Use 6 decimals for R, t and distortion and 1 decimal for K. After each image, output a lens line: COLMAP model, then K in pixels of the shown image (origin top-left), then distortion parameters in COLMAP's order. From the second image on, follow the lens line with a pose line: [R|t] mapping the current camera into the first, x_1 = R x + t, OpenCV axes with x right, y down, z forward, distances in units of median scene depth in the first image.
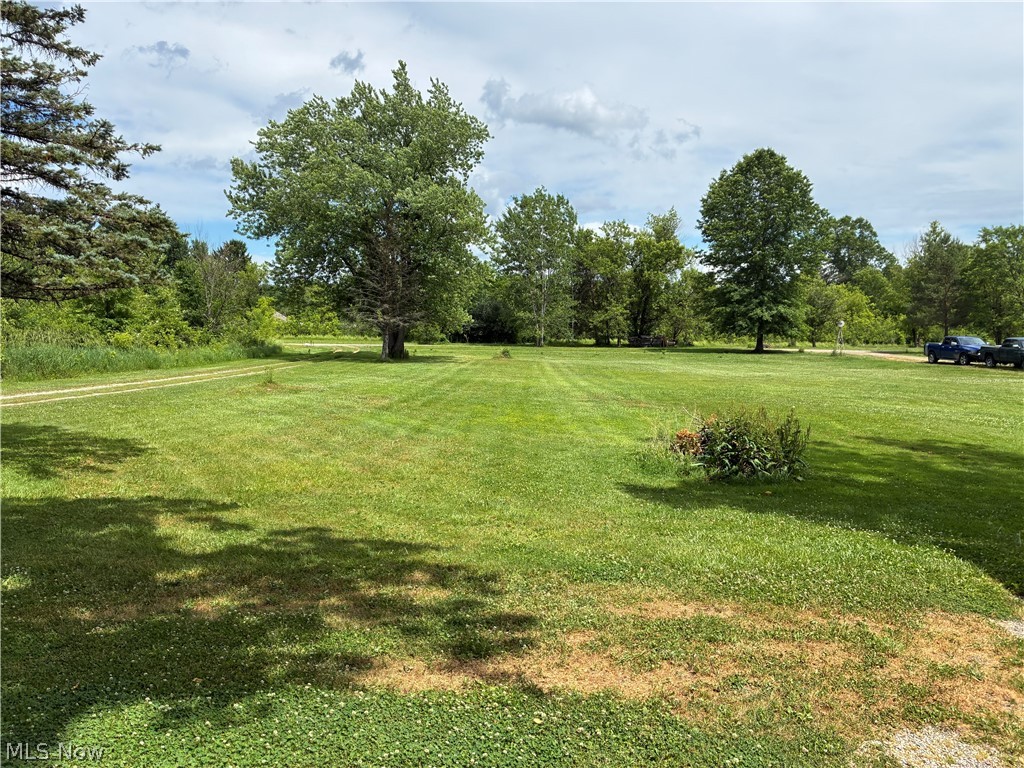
lens RADIAL K [[783.5, 0, 500.5], [0, 783.5, 379.0], [0, 0, 1]] dist [0.021986, -0.007134]
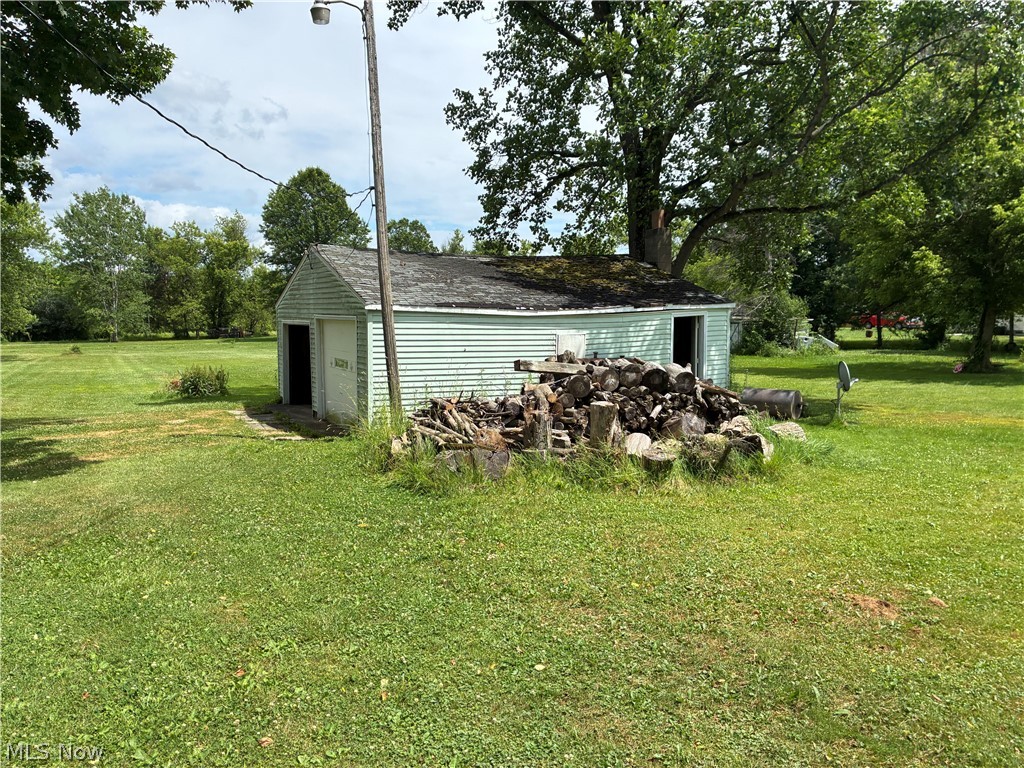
lens RADIAL K [[783.5, 0, 500.5], [0, 783.5, 379.0], [0, 0, 1]] dist [0.021986, -0.007134]
pose [[0.877531, -0.065348, 0.475046, 0.001245], [0.058537, 0.997860, 0.029133, 0.006354], [-0.475933, 0.002243, 0.879479, -0.141919]]
